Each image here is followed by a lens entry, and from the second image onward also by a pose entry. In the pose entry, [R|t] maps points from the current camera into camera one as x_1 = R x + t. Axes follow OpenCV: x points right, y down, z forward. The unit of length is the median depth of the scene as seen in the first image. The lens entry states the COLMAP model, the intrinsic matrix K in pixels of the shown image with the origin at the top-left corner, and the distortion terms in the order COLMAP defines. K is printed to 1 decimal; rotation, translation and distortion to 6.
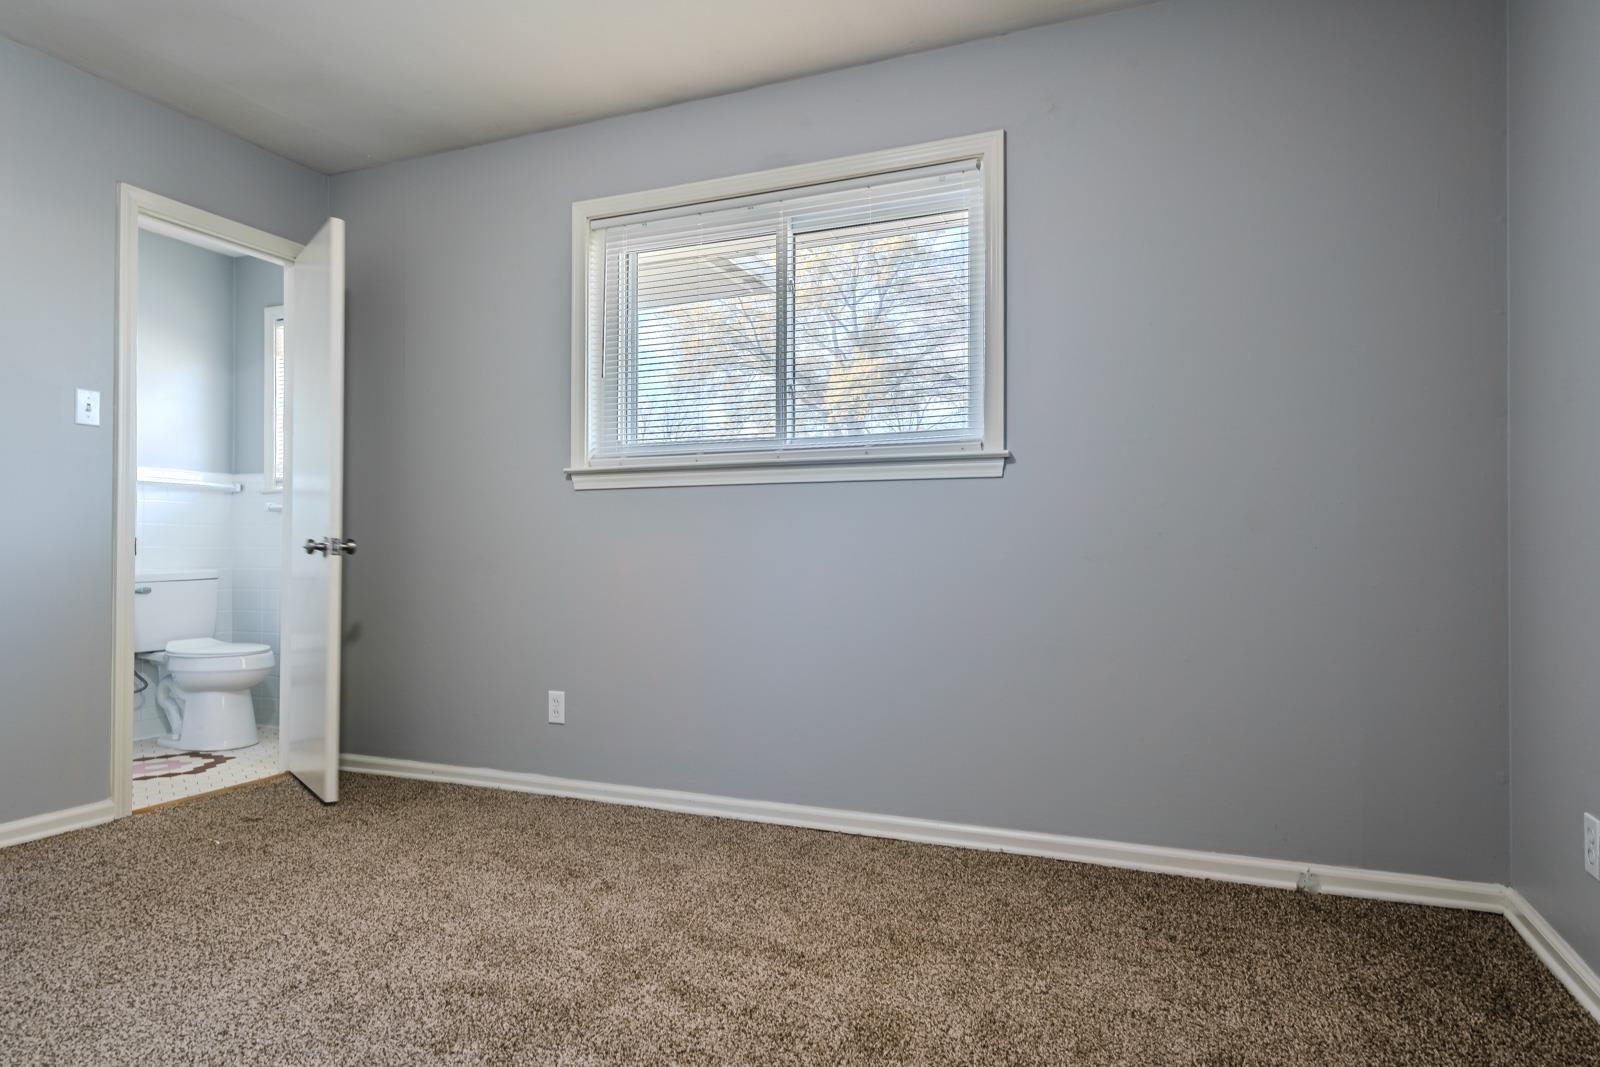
lens RADIAL K [[885.0, 0, 805.4], [0, 885.0, 538.3], [0, 0, 1]] dist [-0.002073, -0.000693]
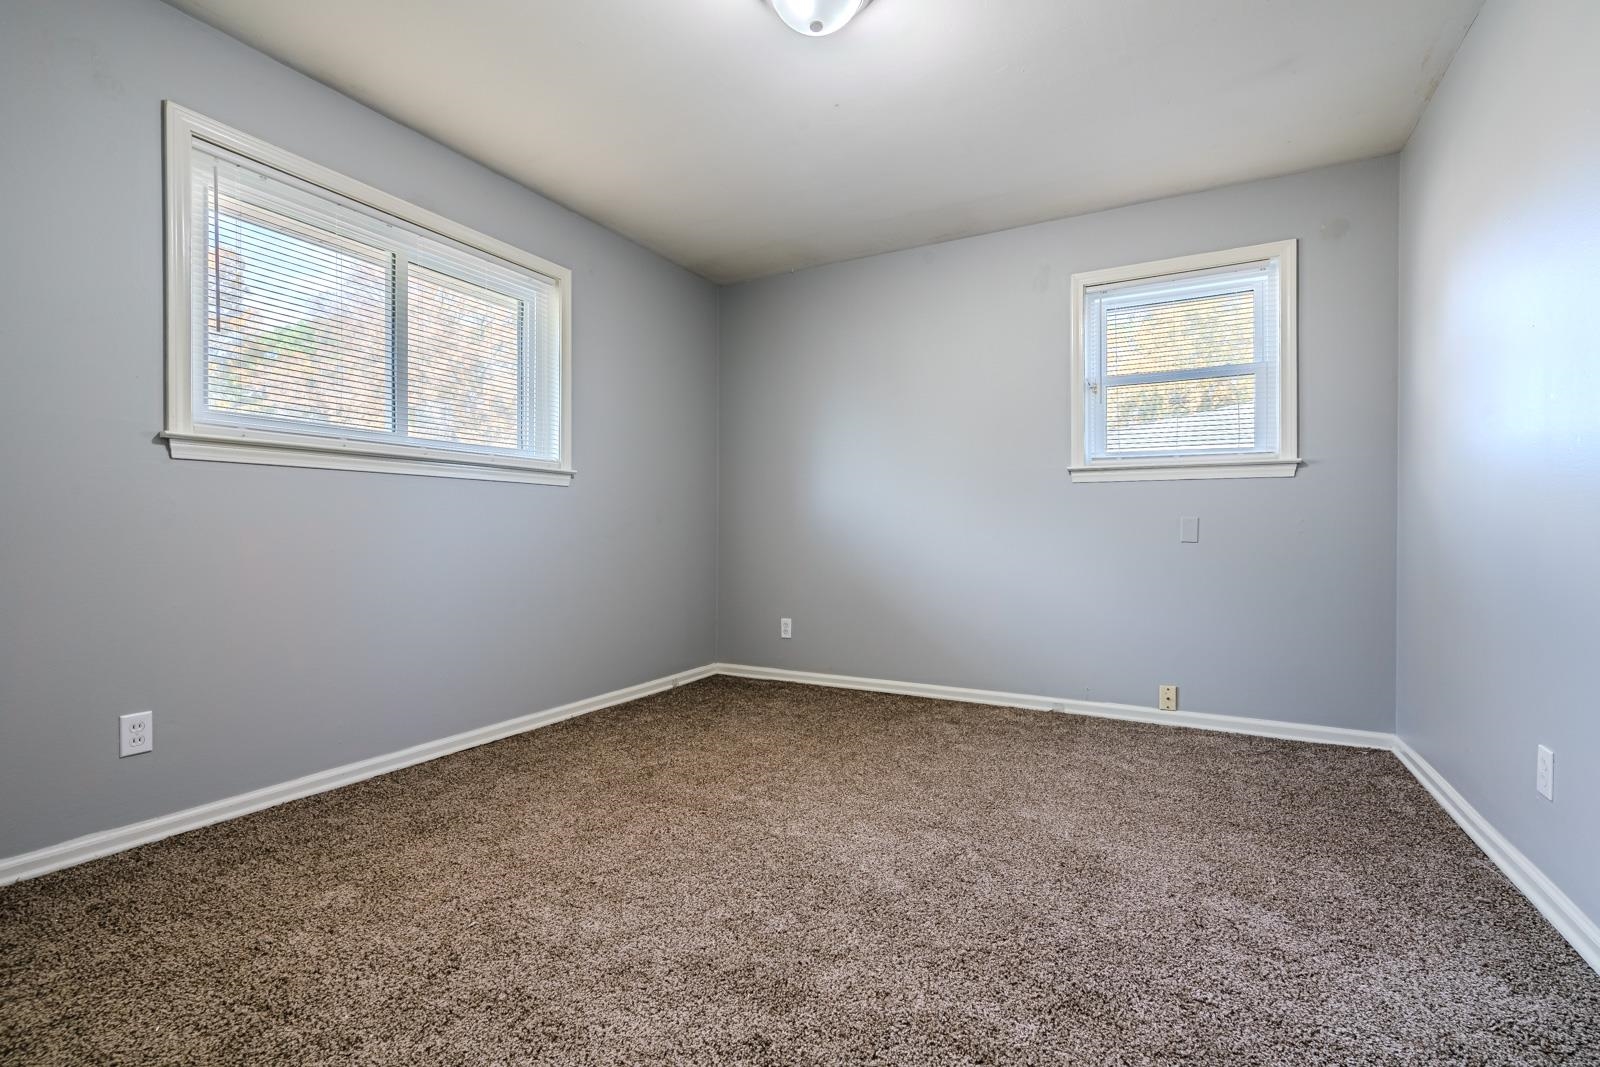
lens RADIAL K [[741.4, 0, 798.8], [0, 741.4, 531.5], [0, 0, 1]] dist [-0.008041, 0.002852]
pose [[0.106762, 0.000820, 0.994284, -0.937200], [-0.012457, 0.999922, 0.000513, 0.005590], [-0.994207, -0.012441, 0.106764, 0.382628]]
